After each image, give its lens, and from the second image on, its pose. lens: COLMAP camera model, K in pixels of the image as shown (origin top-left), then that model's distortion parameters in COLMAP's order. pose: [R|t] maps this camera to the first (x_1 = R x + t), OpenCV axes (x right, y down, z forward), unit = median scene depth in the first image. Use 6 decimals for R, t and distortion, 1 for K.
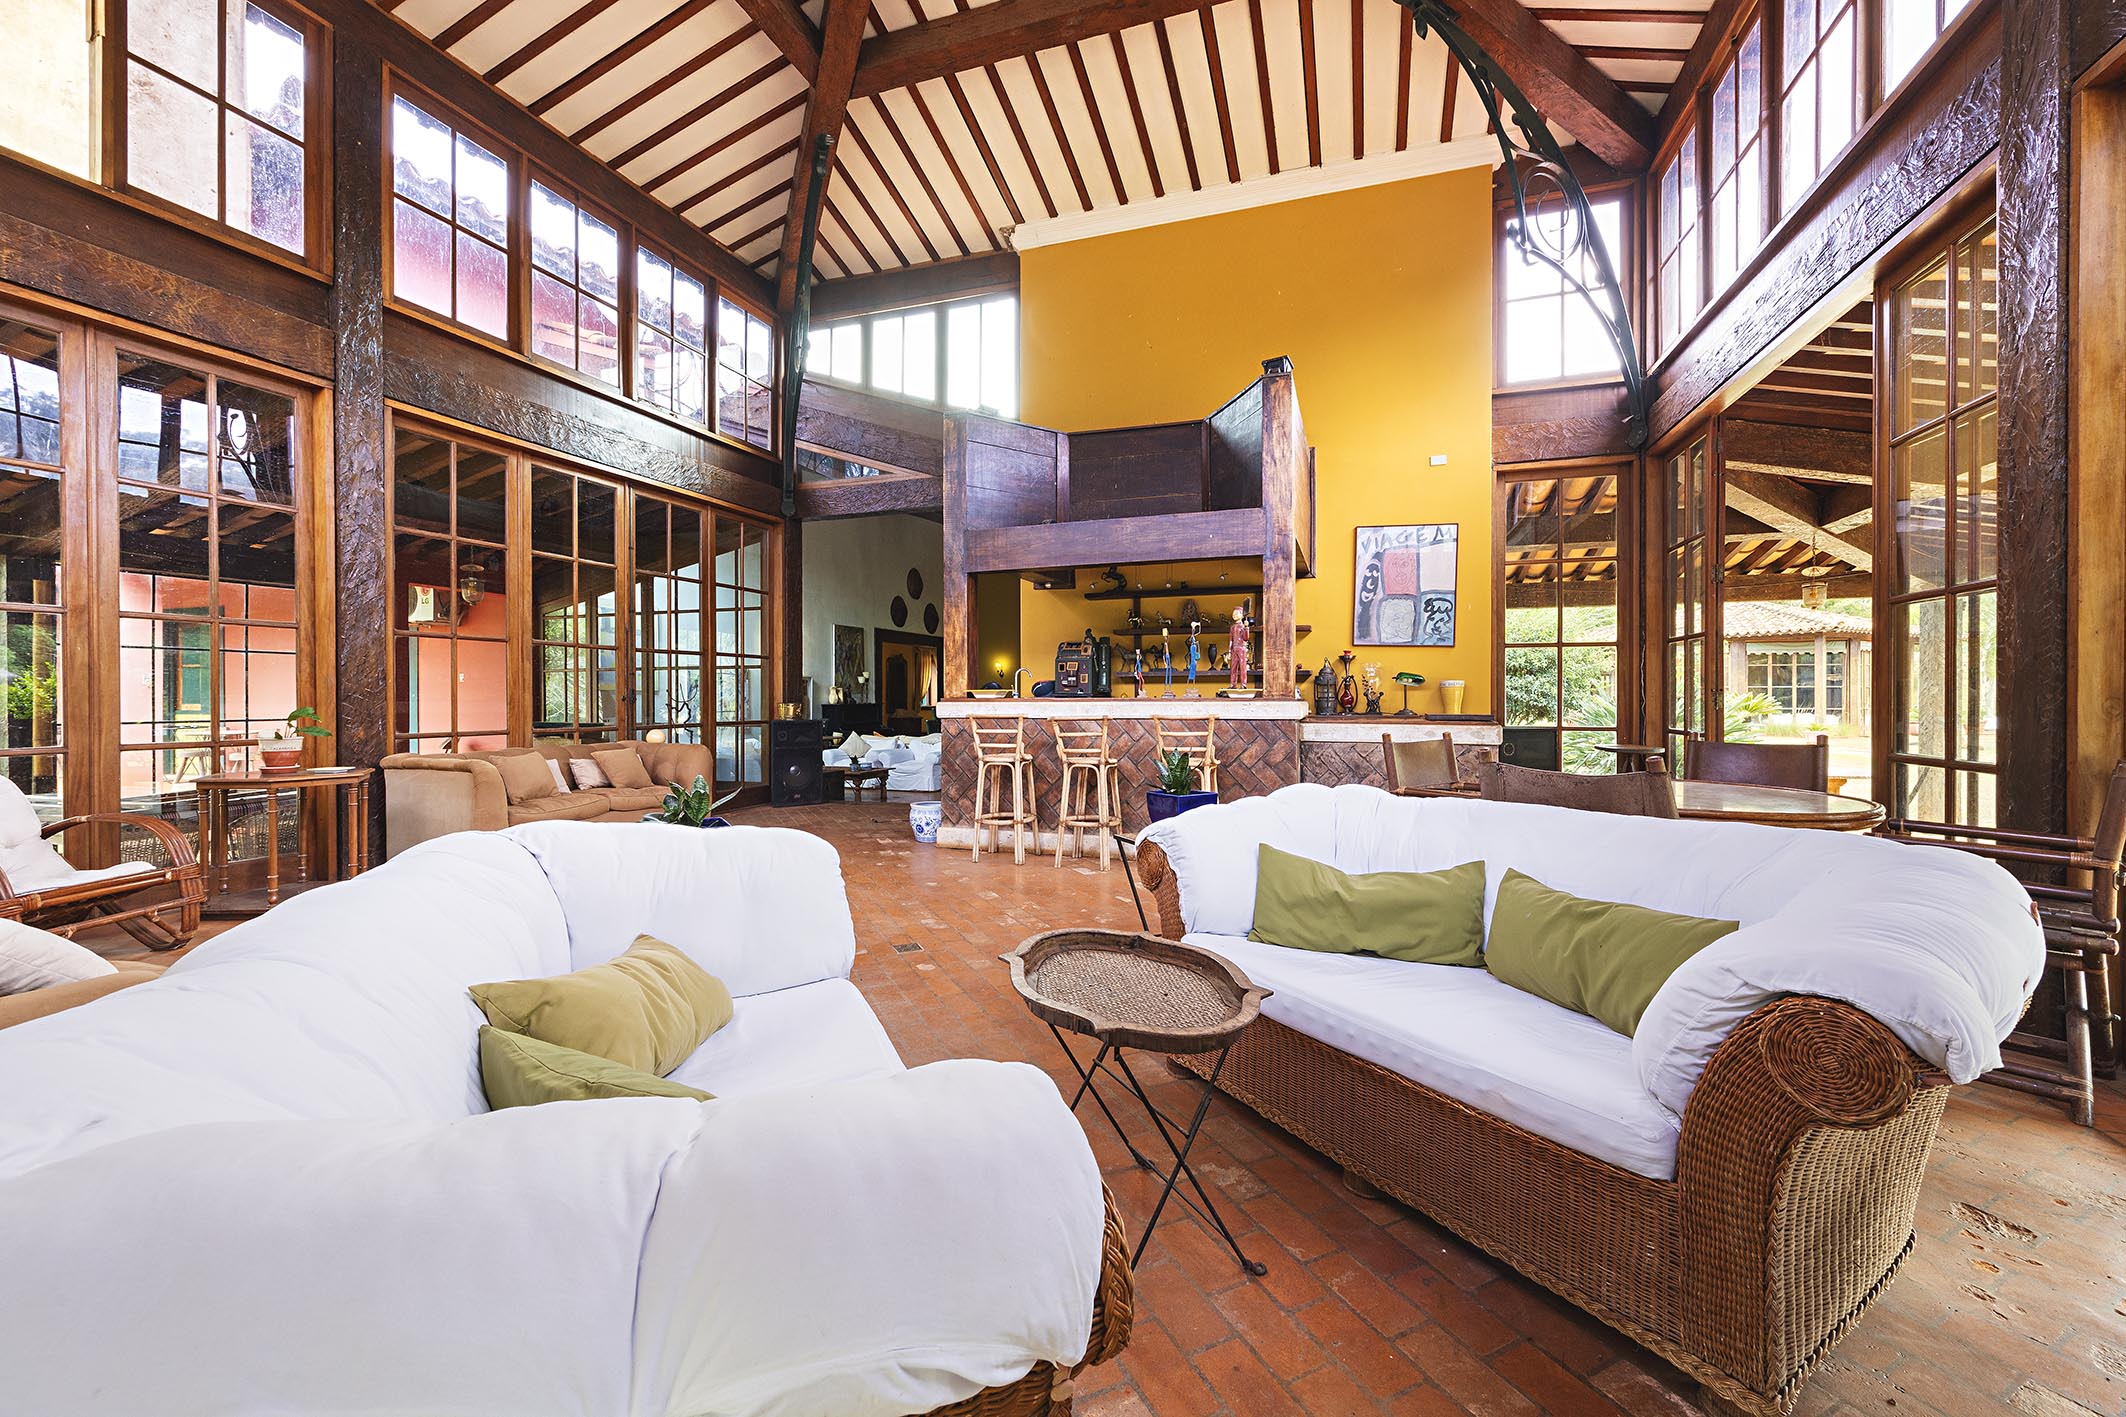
lens RADIAL K [[841.2, 0, 1064.9], [0, 841.2, 687.1], [0, 0, 1]] dist [-0.001340, -0.000057]
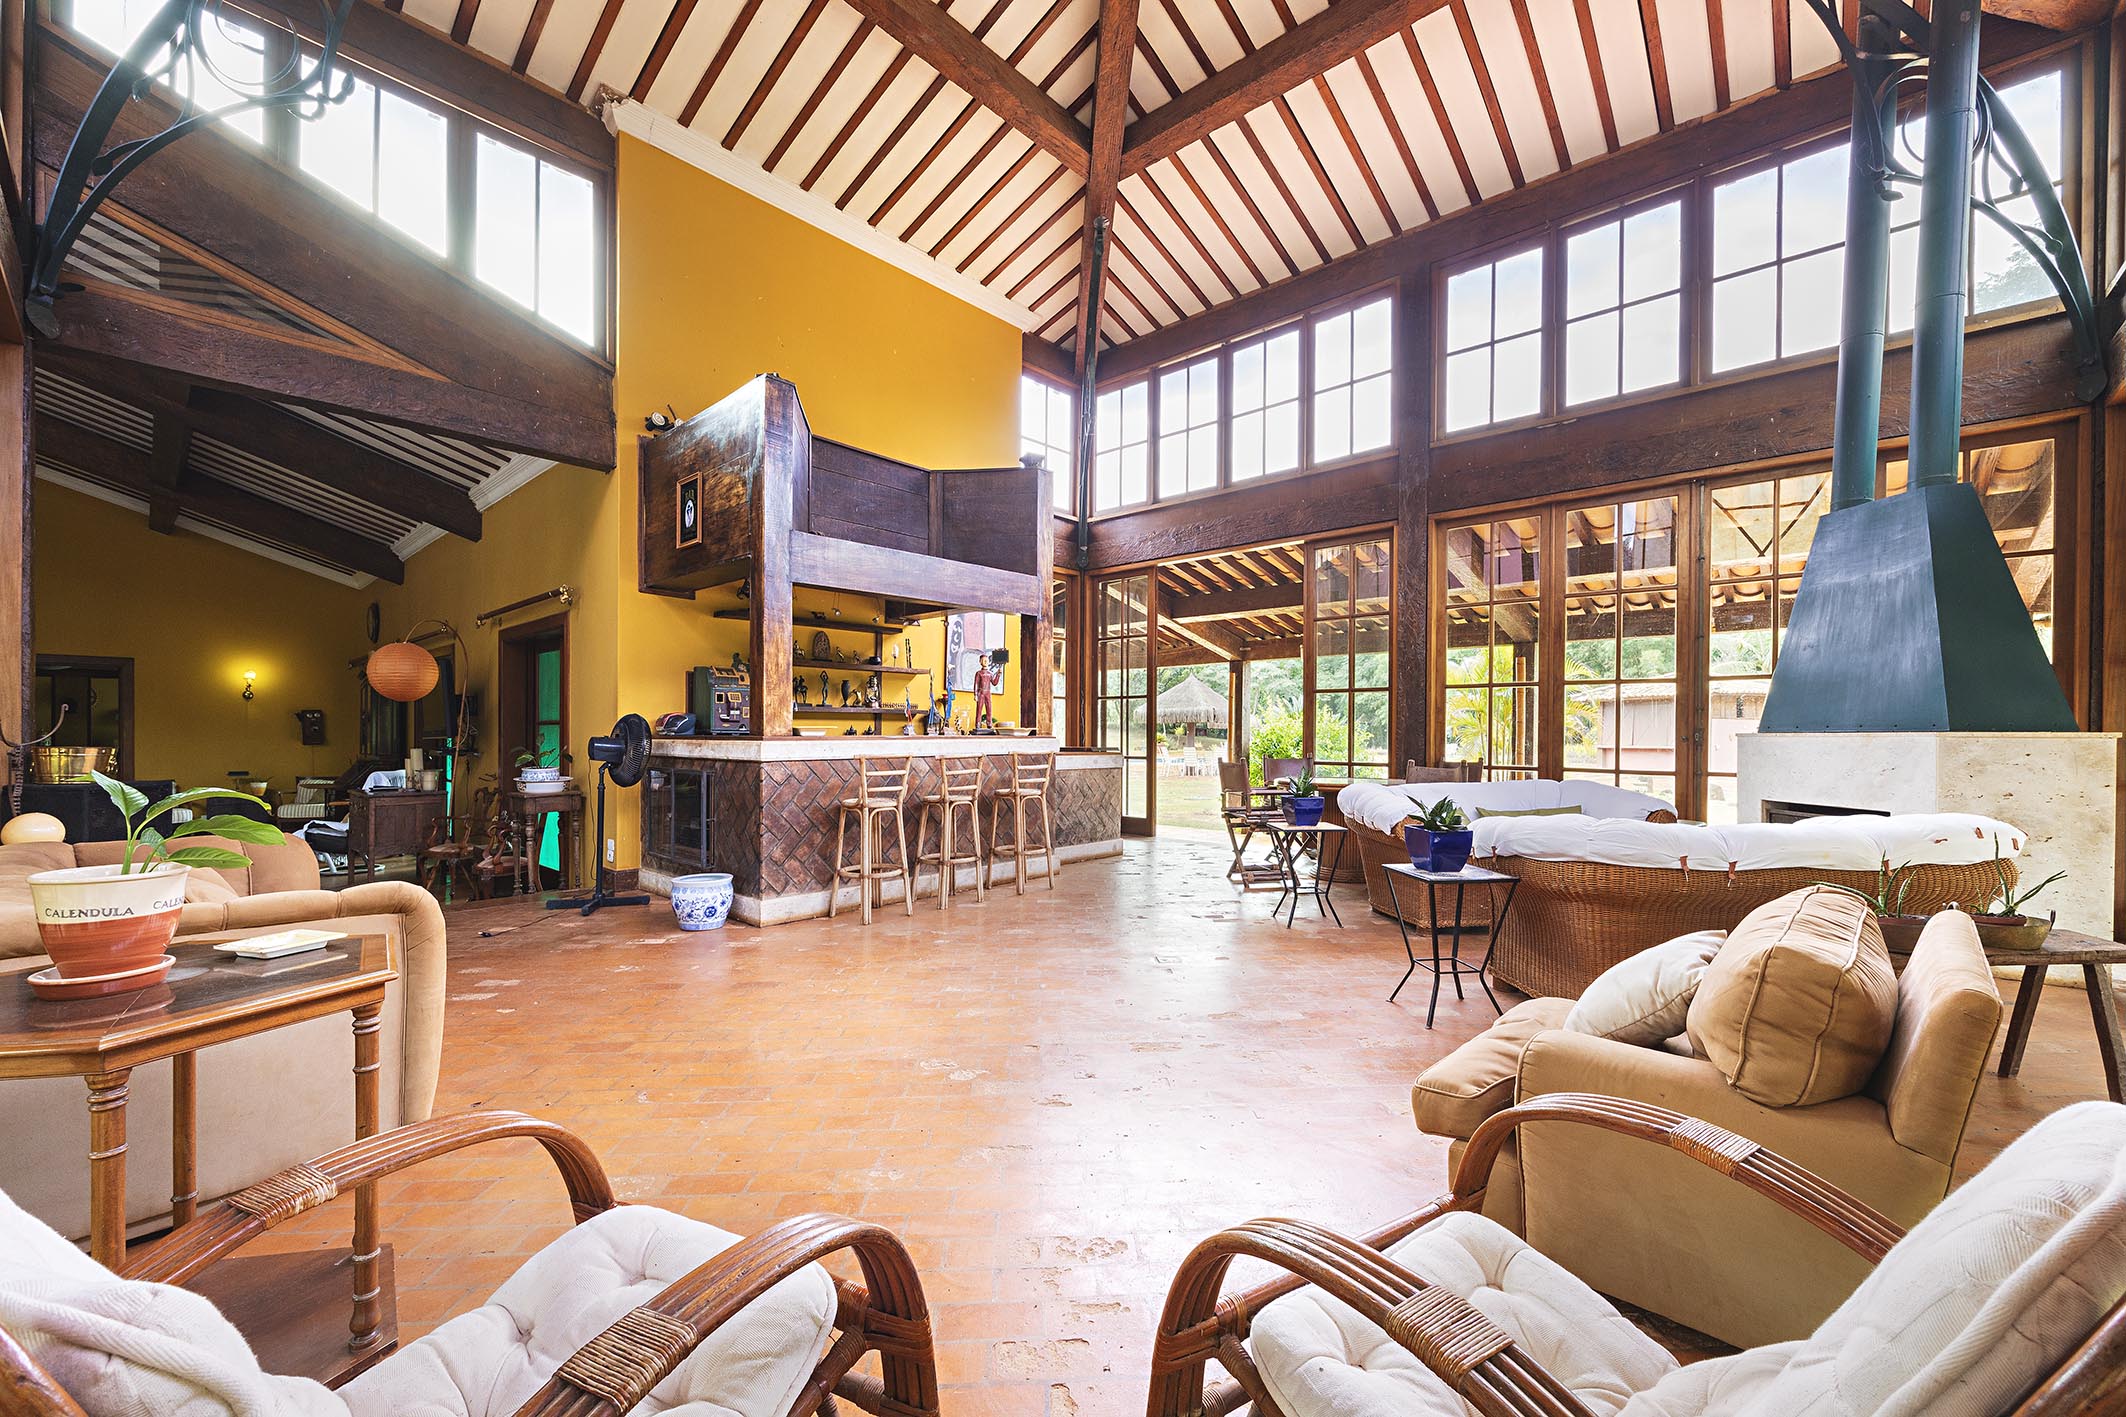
lens RADIAL K [[867.3, 0, 1026.9], [0, 867.3, 737.8], [0, 0, 1]] dist [-0.001172, -0.000136]
pose [[0.413505, -0.004181, 0.910492, -0.576637], [-0.014995, 0.999823, 0.011401, 0.001636], [-0.910378, -0.018367, 0.413369, 0.329491]]
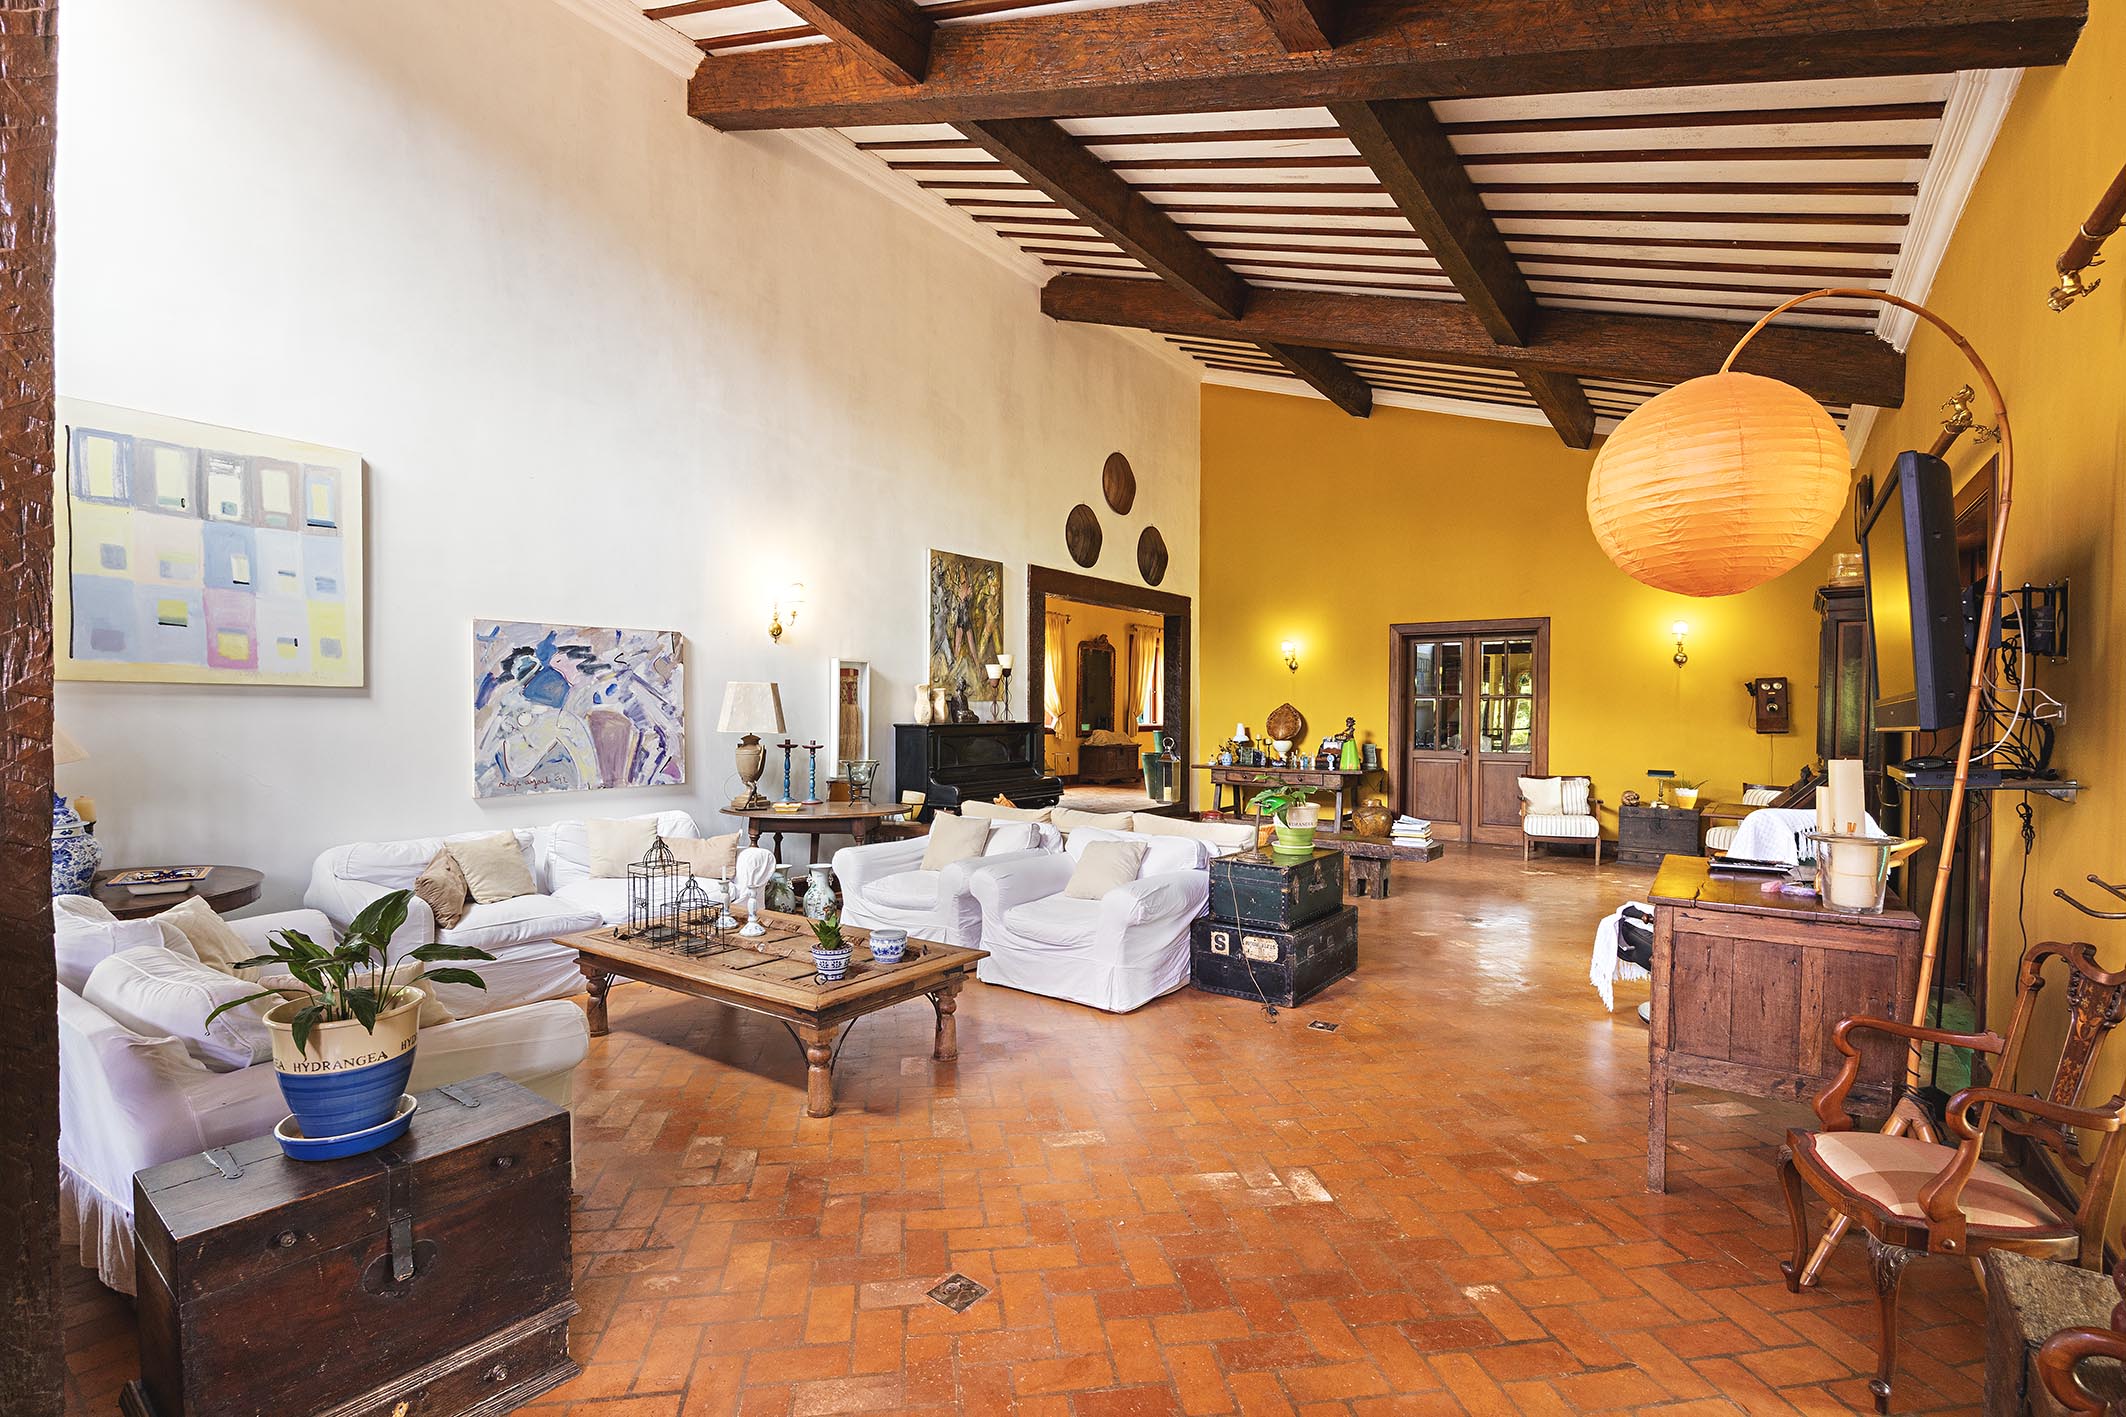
lens RADIAL K [[908.5, 0, 1050.8], [0, 908.5, 712.2], [0, 0, 1]] dist [-0.012111, 0.000413]
pose [[0.955983, 0.003339, -0.293403, -0.121619], [0.001102, 0.999887, 0.014969, 0.012342], [0.293420, -0.014634, 0.955872, 0.997209]]
